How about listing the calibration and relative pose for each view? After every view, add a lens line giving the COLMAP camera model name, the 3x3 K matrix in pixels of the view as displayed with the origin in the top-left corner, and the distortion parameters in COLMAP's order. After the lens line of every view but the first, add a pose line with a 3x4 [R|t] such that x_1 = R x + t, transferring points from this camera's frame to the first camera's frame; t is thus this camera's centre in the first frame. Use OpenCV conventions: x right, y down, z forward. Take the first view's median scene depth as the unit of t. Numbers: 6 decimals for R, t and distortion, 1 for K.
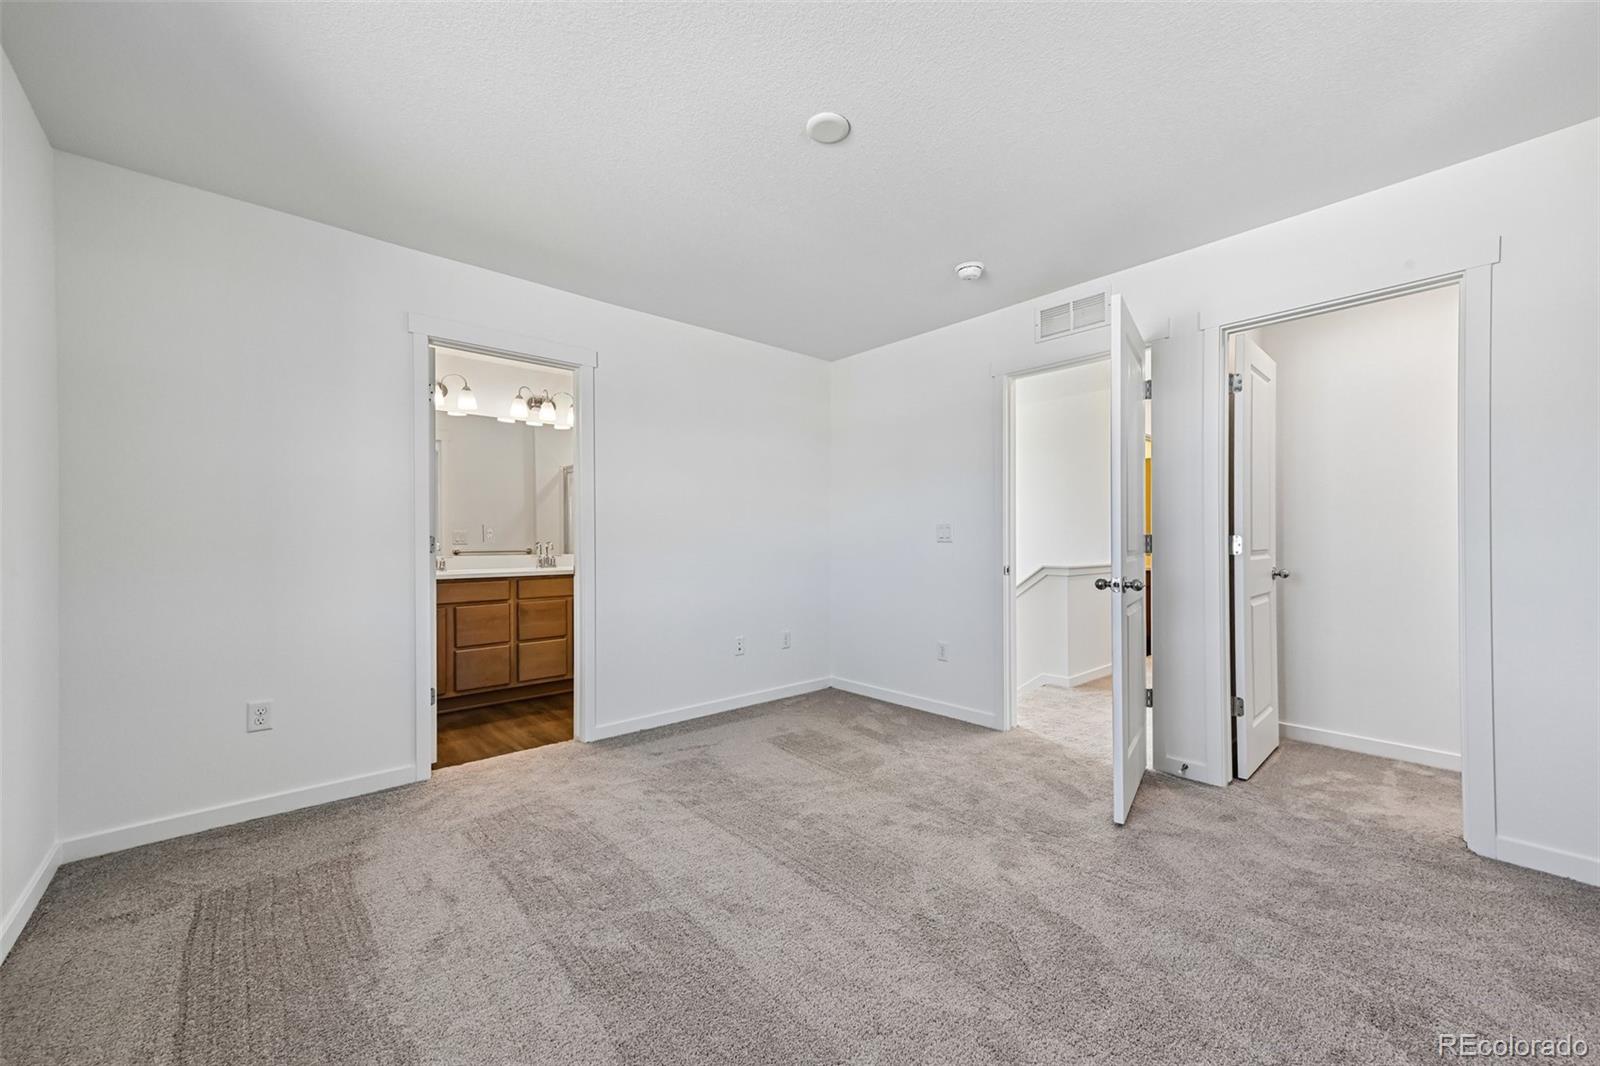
lens RADIAL K [[637.0, 0, 801.3], [0, 637.0, 539.7], [0, 0, 1]] dist [0.014023, 0.000000]
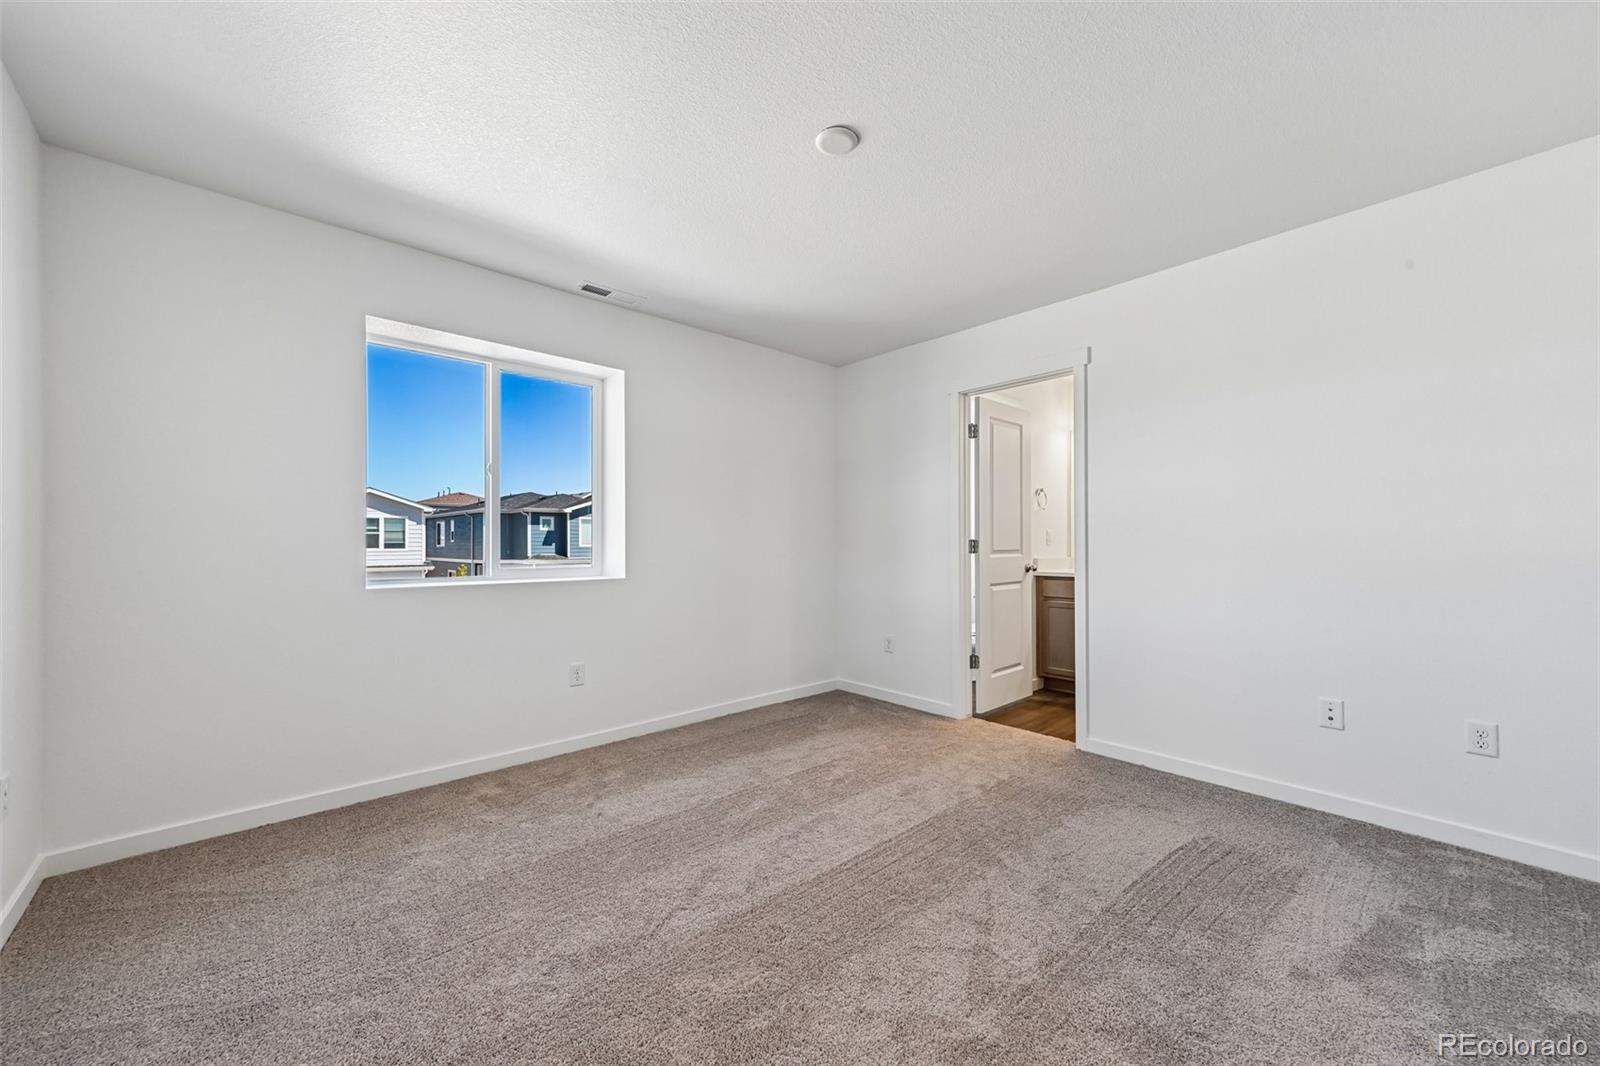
lens RADIAL K [[637.0, 0, 801.3], [0, 637.0, 539.7], [0, 0, 1]] dist [0.014023, 0.000000]
pose [[-0.048782, -0.003593, -0.998803, 0.705480], [0.004222, 0.999984, -0.003803, -0.003843], [0.998801, -0.004402, -0.048766, 0.654303]]
